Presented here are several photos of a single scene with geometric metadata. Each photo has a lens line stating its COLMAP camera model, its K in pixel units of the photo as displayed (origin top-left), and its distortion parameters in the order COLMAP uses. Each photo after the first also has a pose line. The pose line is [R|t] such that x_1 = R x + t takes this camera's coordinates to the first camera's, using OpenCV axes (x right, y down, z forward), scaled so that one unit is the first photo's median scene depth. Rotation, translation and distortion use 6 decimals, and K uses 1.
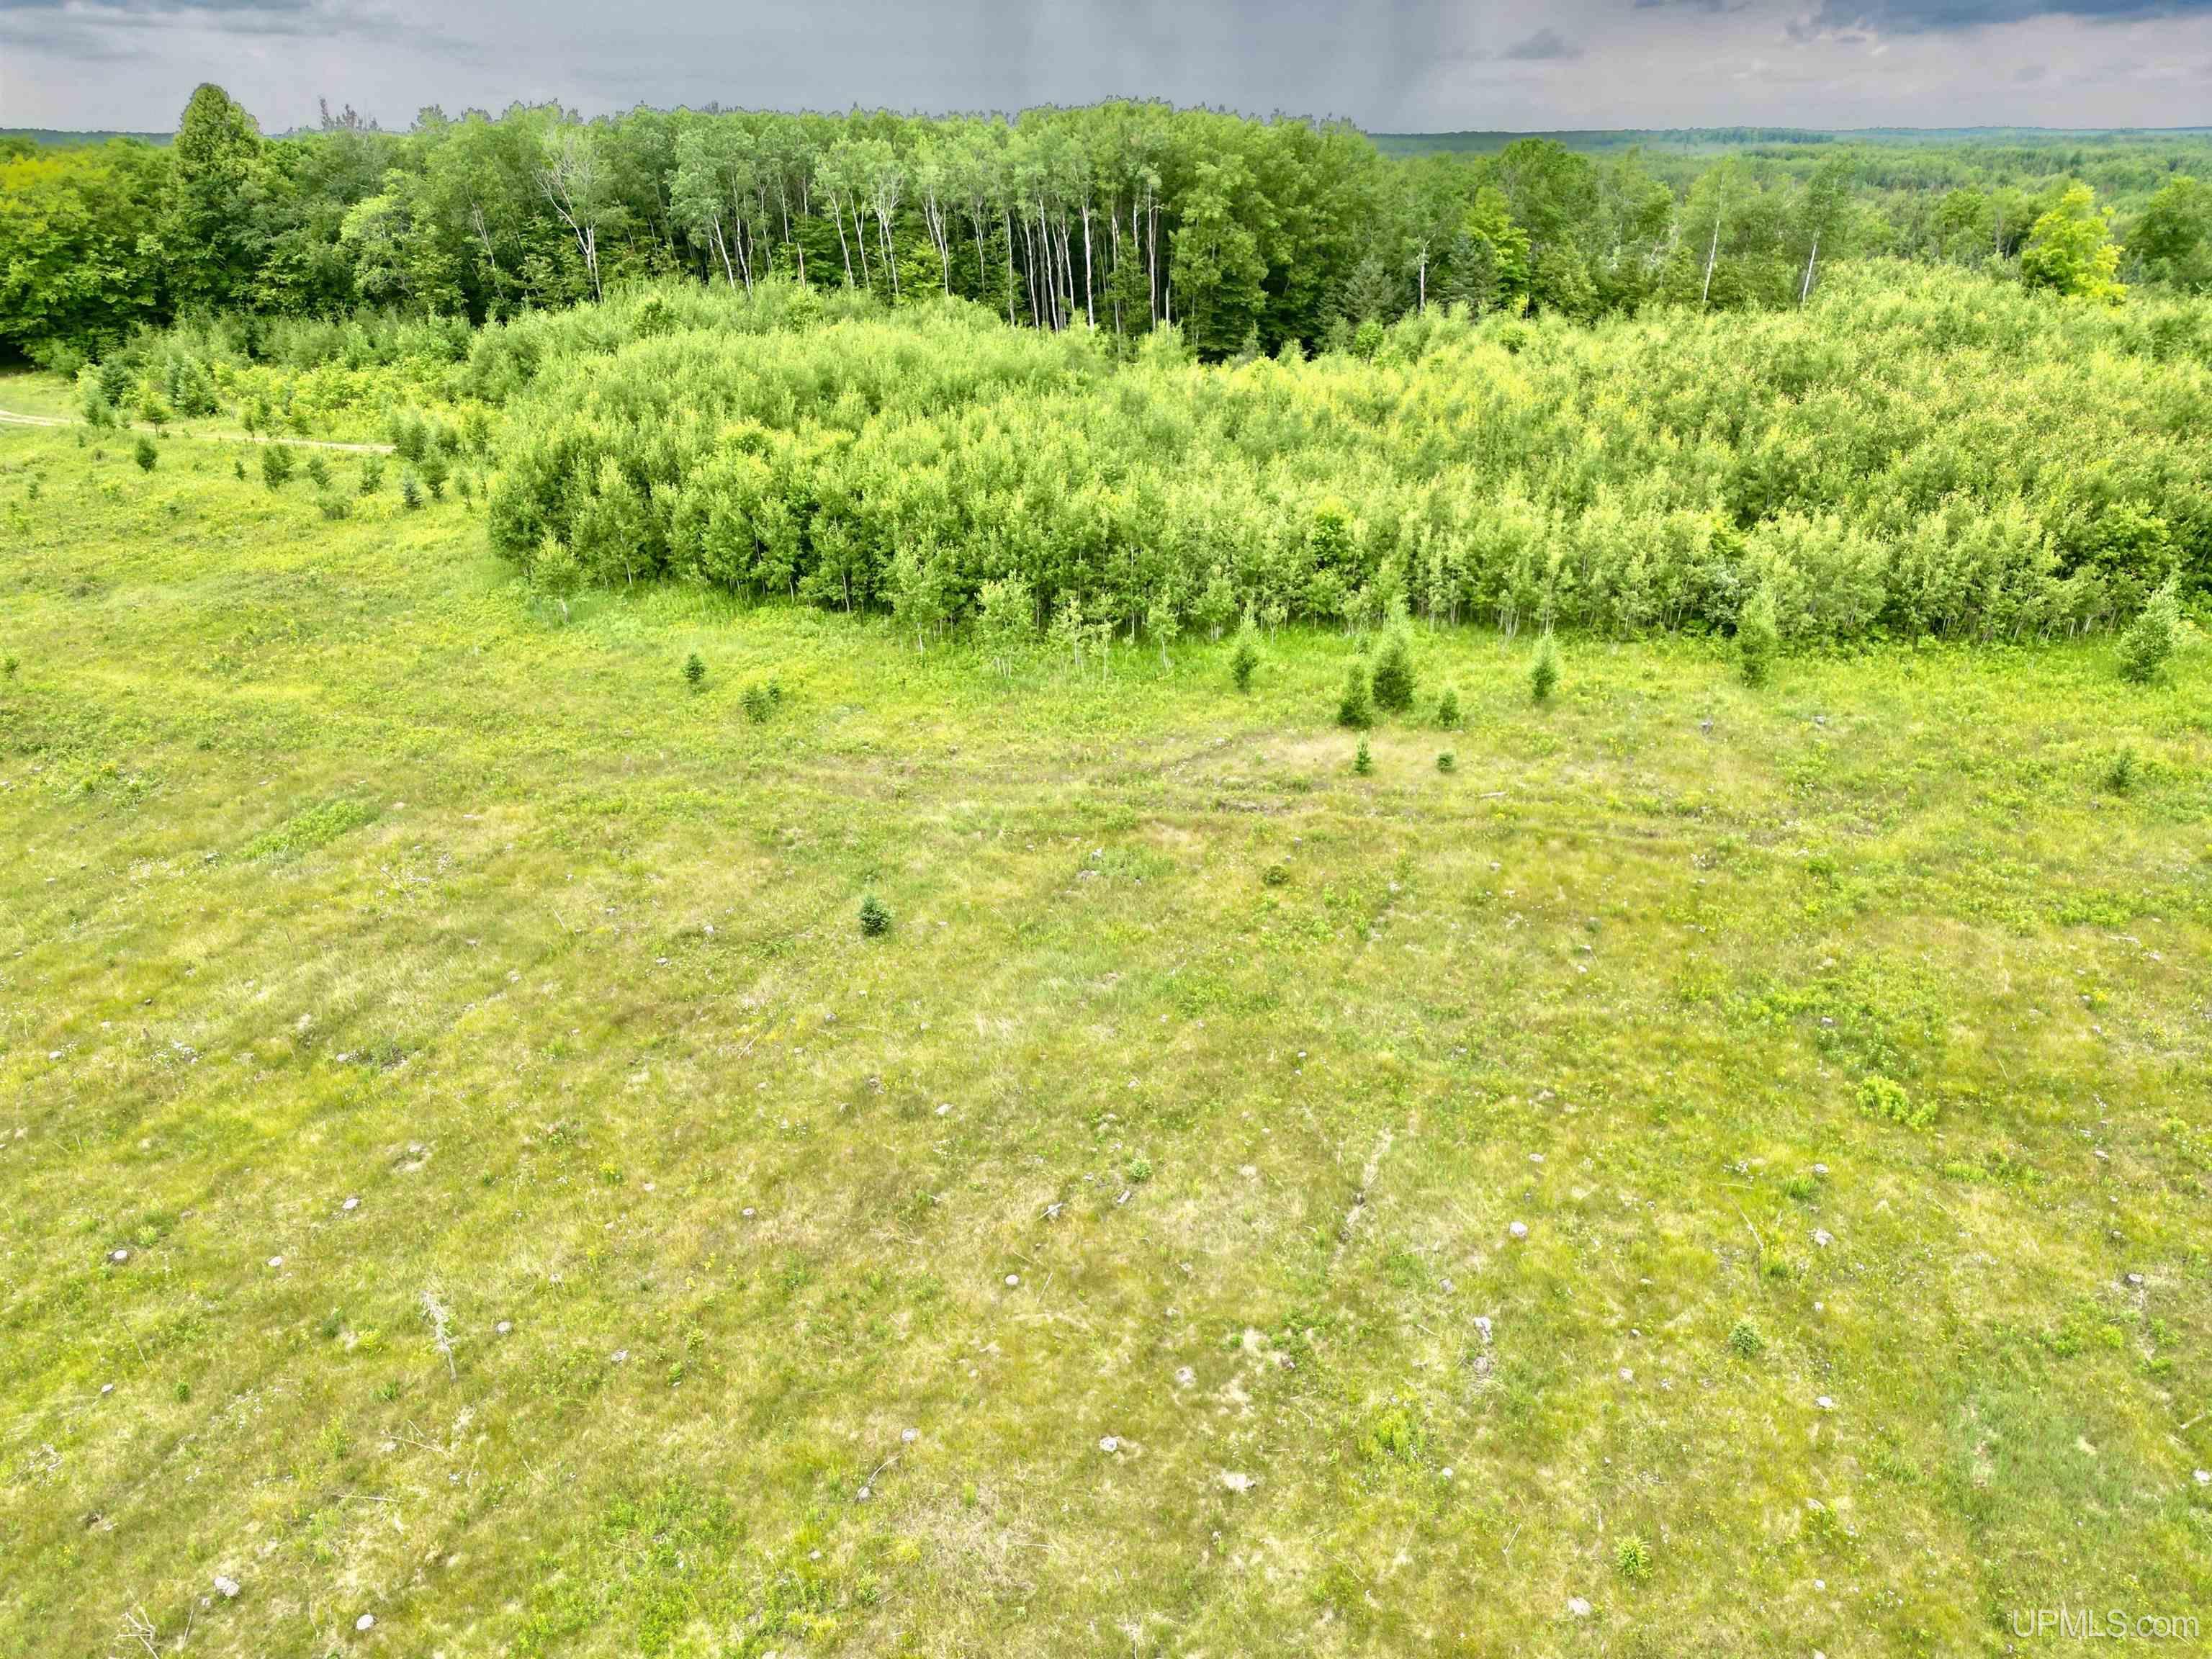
lens RADIAL K [[1564.0, 0, 1112.5], [0, 1564.0, 820.2], [0, 0, 1]] dist [0.069243, -0.056559]
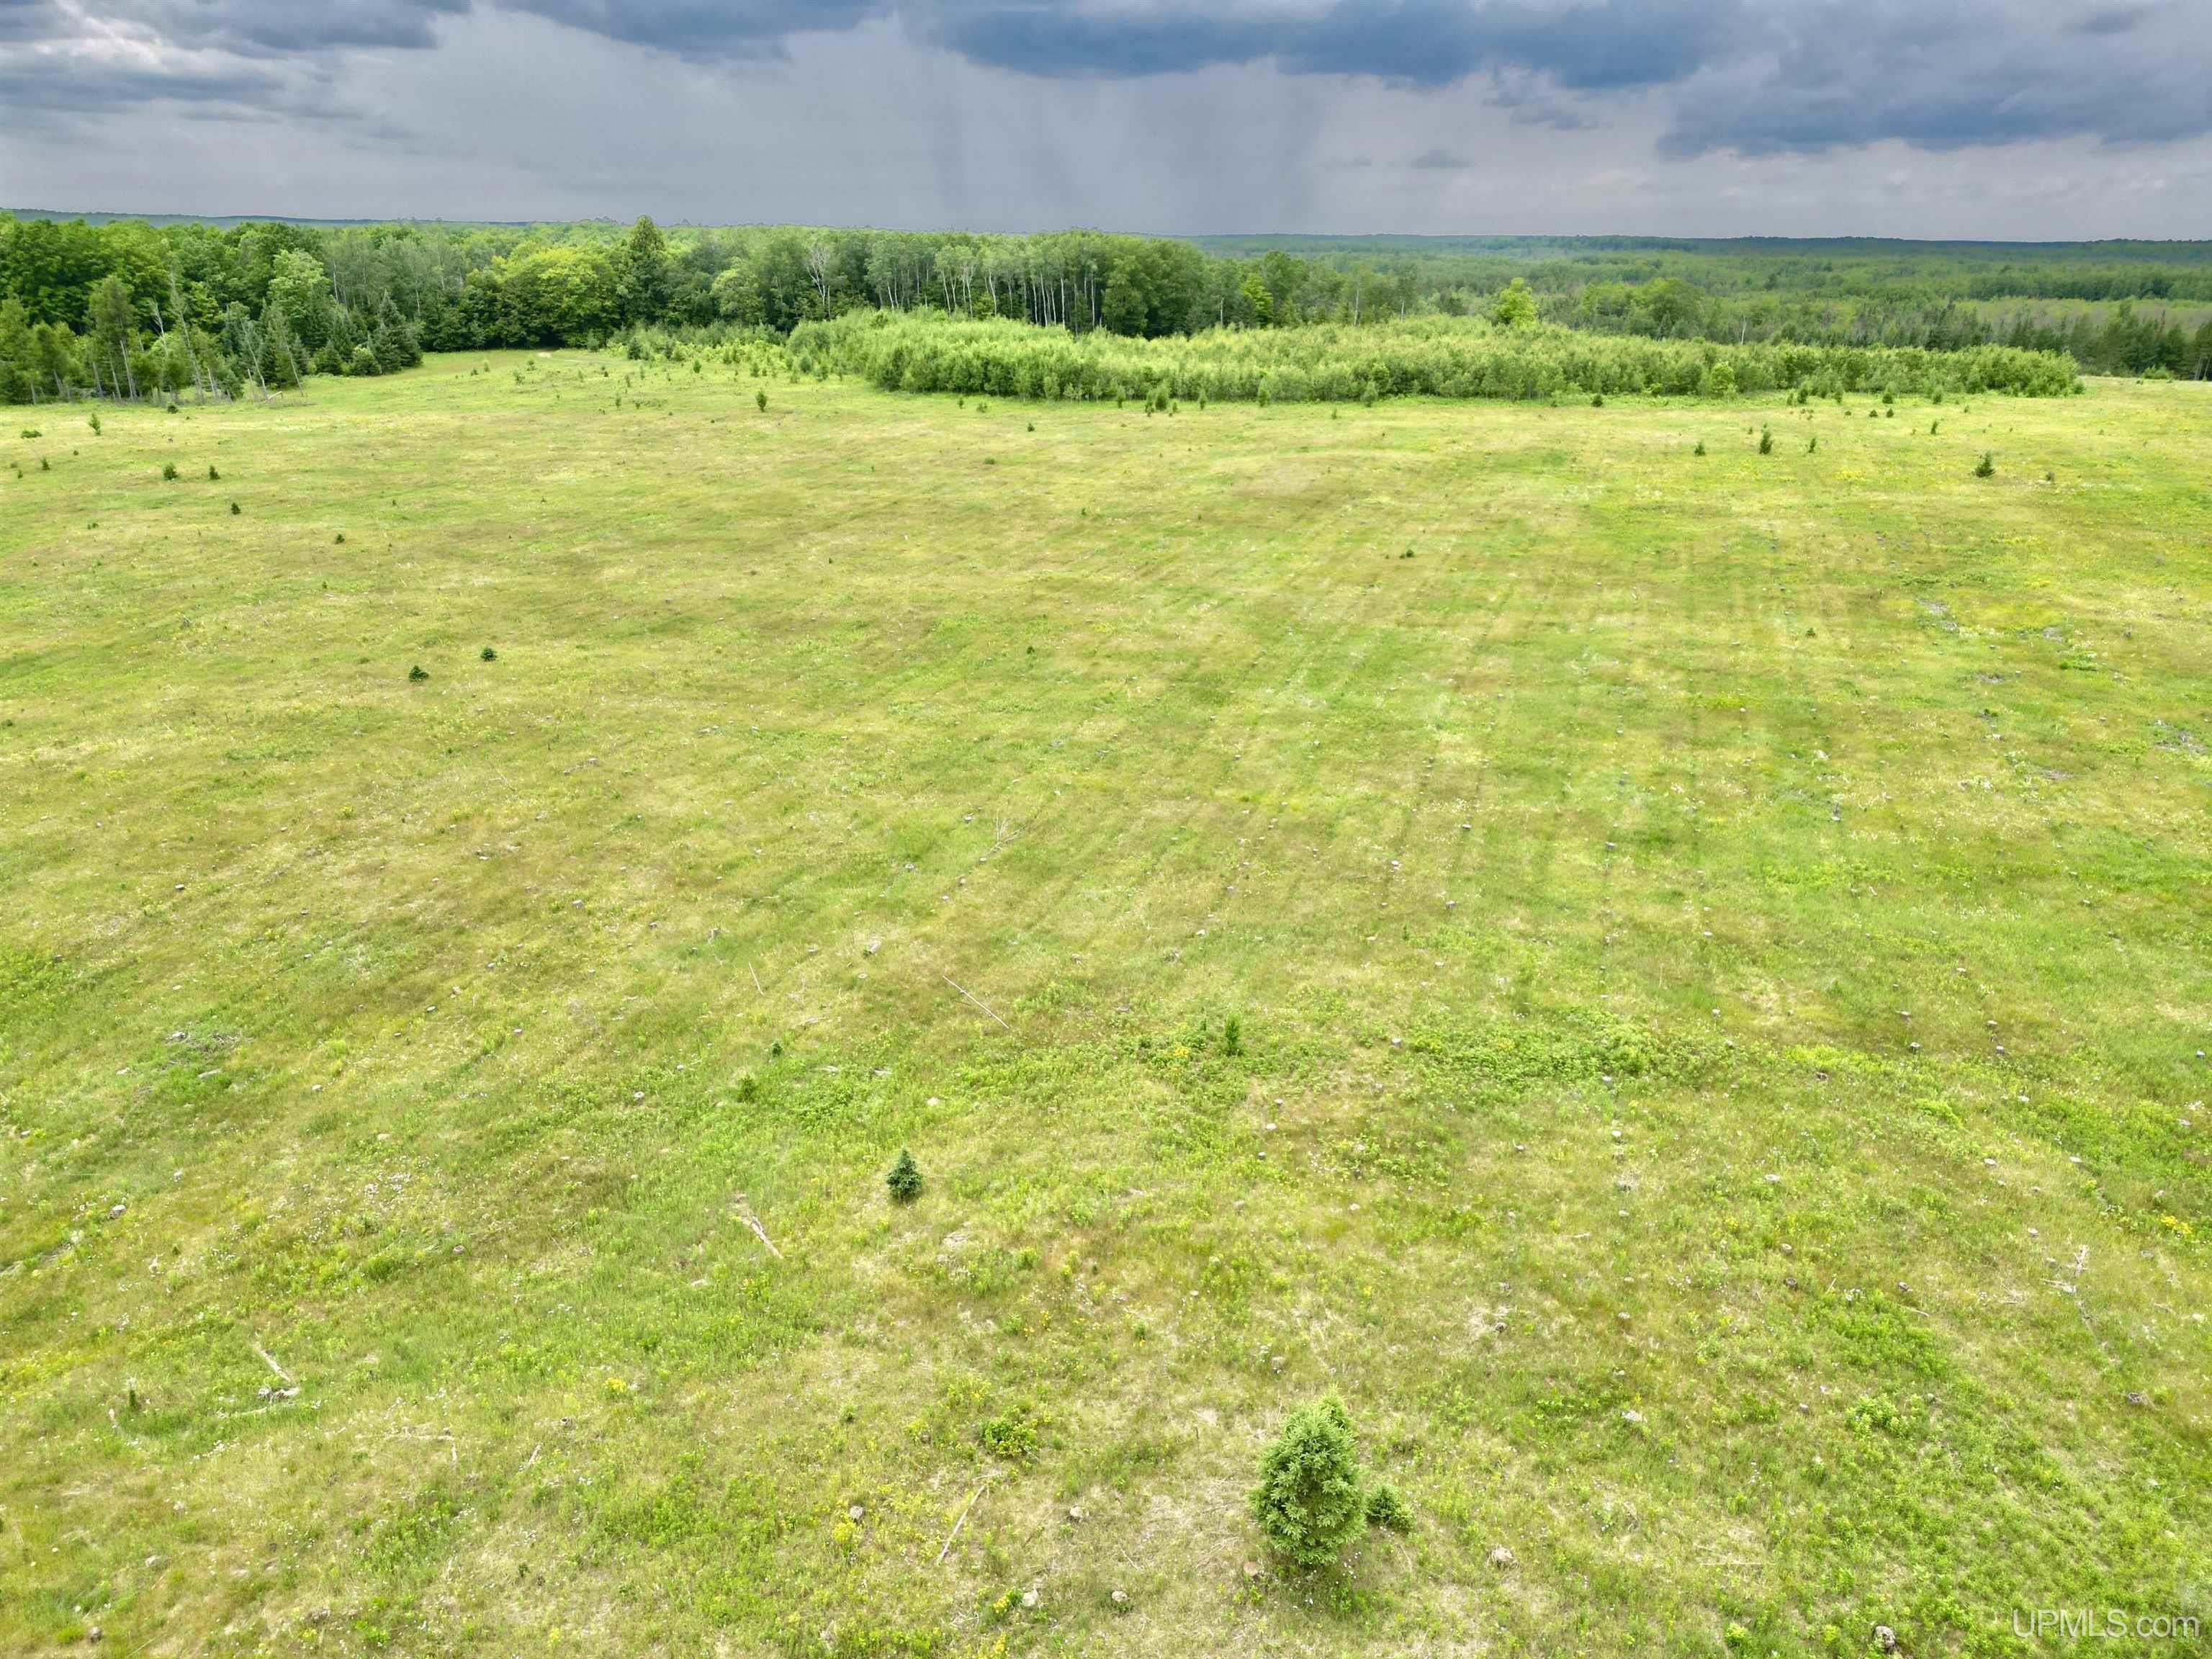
lens RADIAL K [[1564.0, 0, 1107.5], [0, 1564.0, 825.6], [0, 0, 1]] dist [0.069243, -0.056559]
pose [[0.999391, 0.002868, 0.034777, -0.049940], [-0.001175, 0.998818, -0.048602, 0.817445], [-0.034875, 0.048531, 0.998213, -1.969817]]
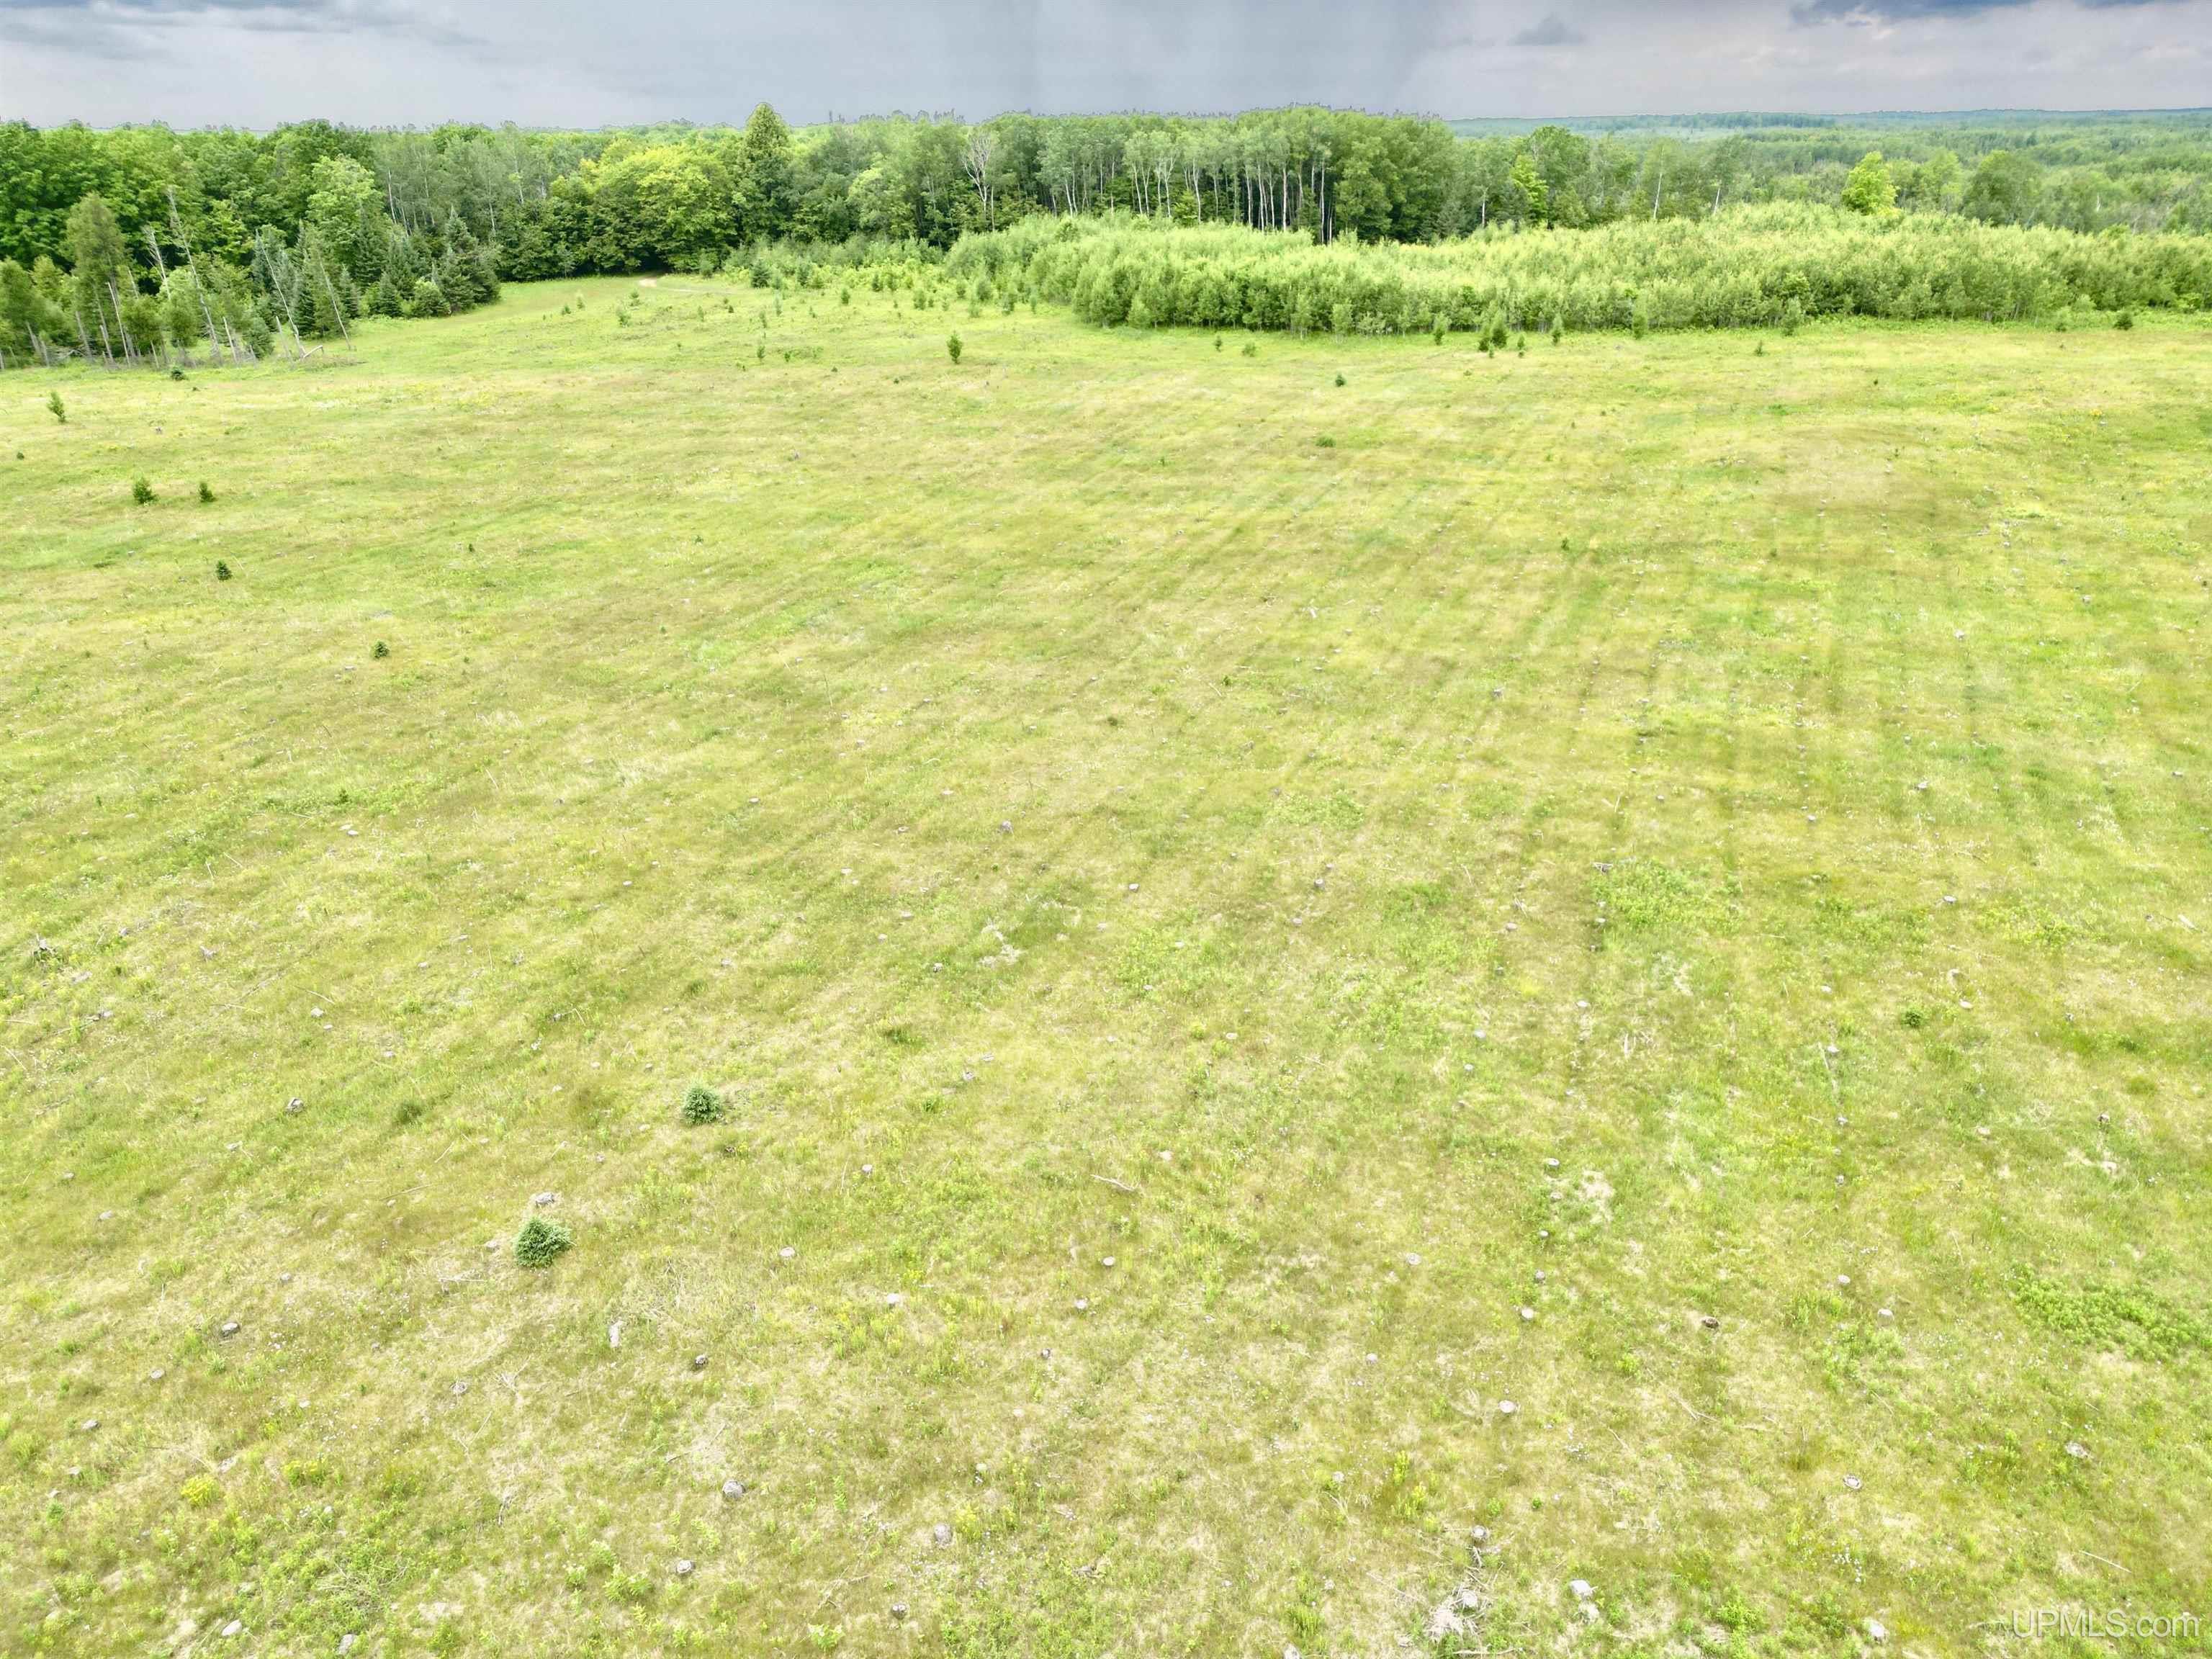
lens RADIAL K [[1564.0, 0, 1106.1], [0, 1564.0, 818.8], [0, 0, 1]] dist [0.069243, -0.056559]
pose [[0.999930, -0.002857, -0.011513, -0.343745], [0.002906, 0.999987, 0.004234, 0.540169], [0.011501, -0.004267, 0.999925, -1.259734]]
